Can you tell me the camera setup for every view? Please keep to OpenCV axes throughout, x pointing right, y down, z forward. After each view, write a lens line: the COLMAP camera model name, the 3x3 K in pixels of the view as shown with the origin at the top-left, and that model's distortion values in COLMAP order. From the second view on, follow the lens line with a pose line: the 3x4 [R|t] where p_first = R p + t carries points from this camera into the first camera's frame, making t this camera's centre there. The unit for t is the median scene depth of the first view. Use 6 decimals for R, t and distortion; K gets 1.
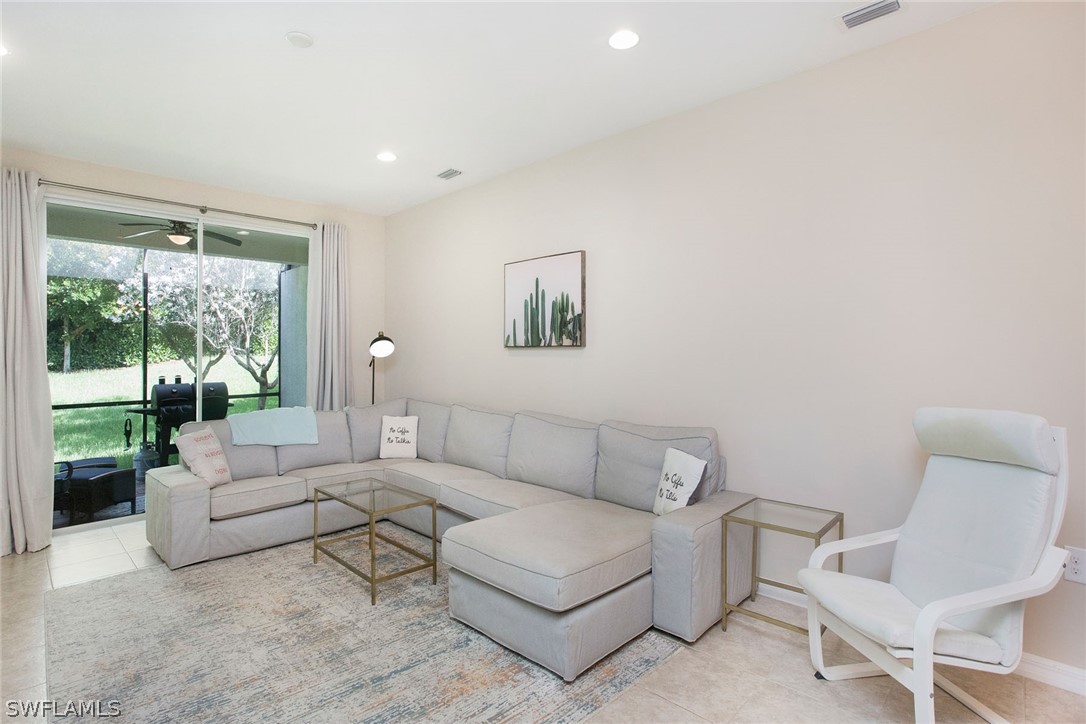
lens RADIAL K [[545.2, 0, 514.5], [0, 545.2, 357.8], [0, 0, 1]] dist [-0.000396, 0.001550]
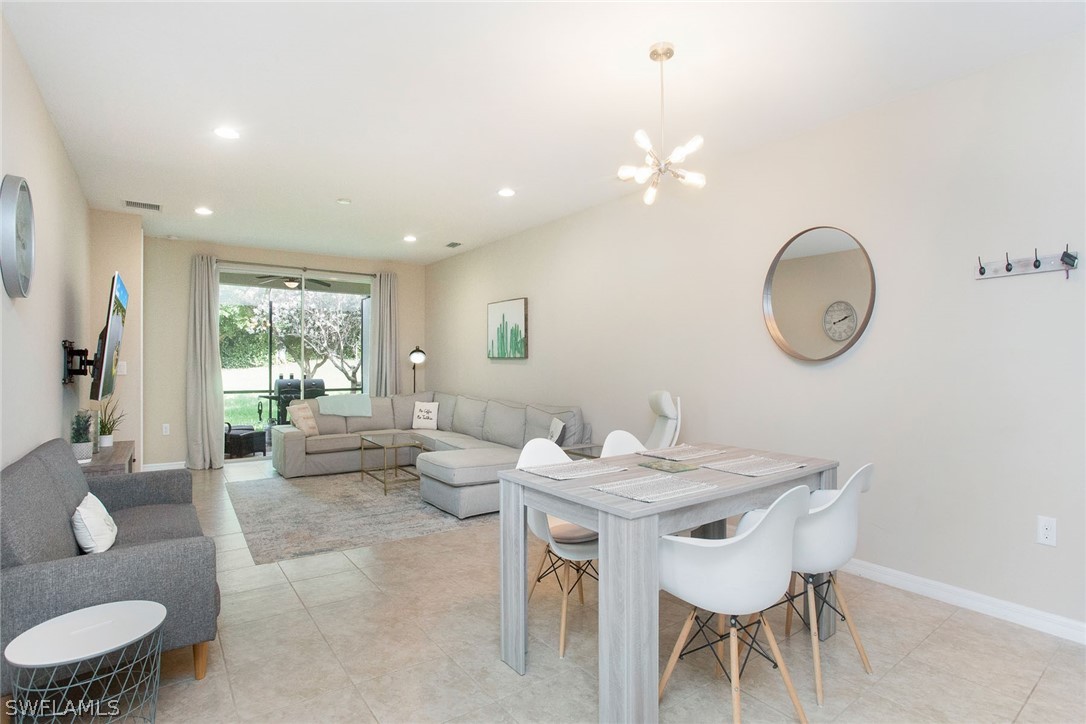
lens RADIAL K [[534.7, 0, 543.4], [0, 534.7, 384.4], [0, 0, 1]] dist [-0.024290, 0.000292]
pose [[0.992838, 0.022091, -0.117411, 0.277325], [-0.018036, 0.999207, 0.035485, -0.000111], [0.118102, -0.033113, 0.992449, -0.420779]]
